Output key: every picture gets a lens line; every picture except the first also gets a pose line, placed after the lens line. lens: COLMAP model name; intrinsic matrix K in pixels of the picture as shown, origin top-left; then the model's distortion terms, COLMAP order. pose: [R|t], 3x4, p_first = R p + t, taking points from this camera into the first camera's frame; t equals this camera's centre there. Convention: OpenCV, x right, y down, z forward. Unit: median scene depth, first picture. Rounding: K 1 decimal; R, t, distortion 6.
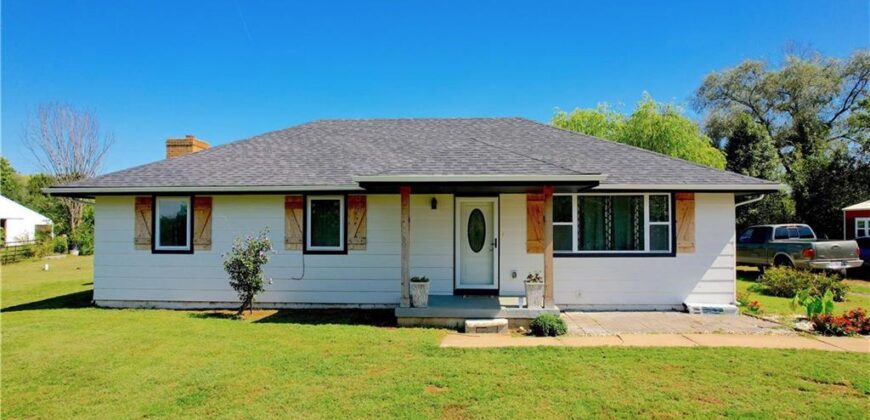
lens RADIAL K [[555.5, 0, 435.0], [0, 555.5, 210.0], [0, 0, 1]] dist [-0.074241, 0.064644]
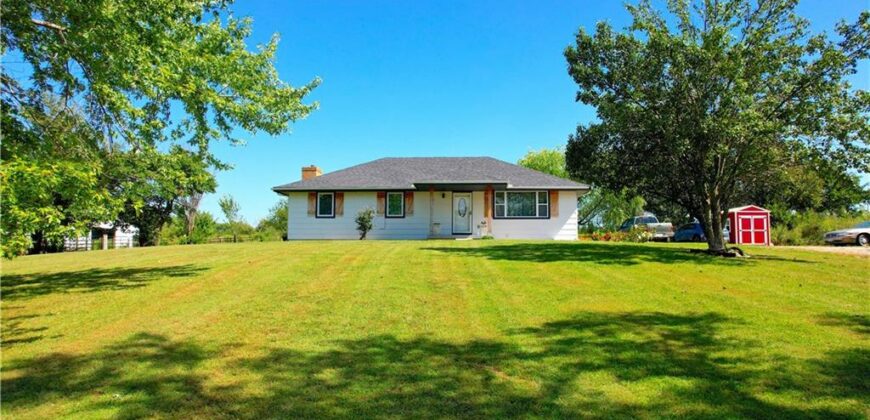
lens RADIAL K [[555.5, 0, 435.0], [0, 555.5, 210.0], [0, 0, 1]] dist [-0.074241, 0.064644]
pose [[0.999724, 0.004590, -0.023036, 0.016279], [-0.005909, 0.998326, -0.057528, 0.181790], [0.022733, 0.057648, 0.998078, -1.286963]]
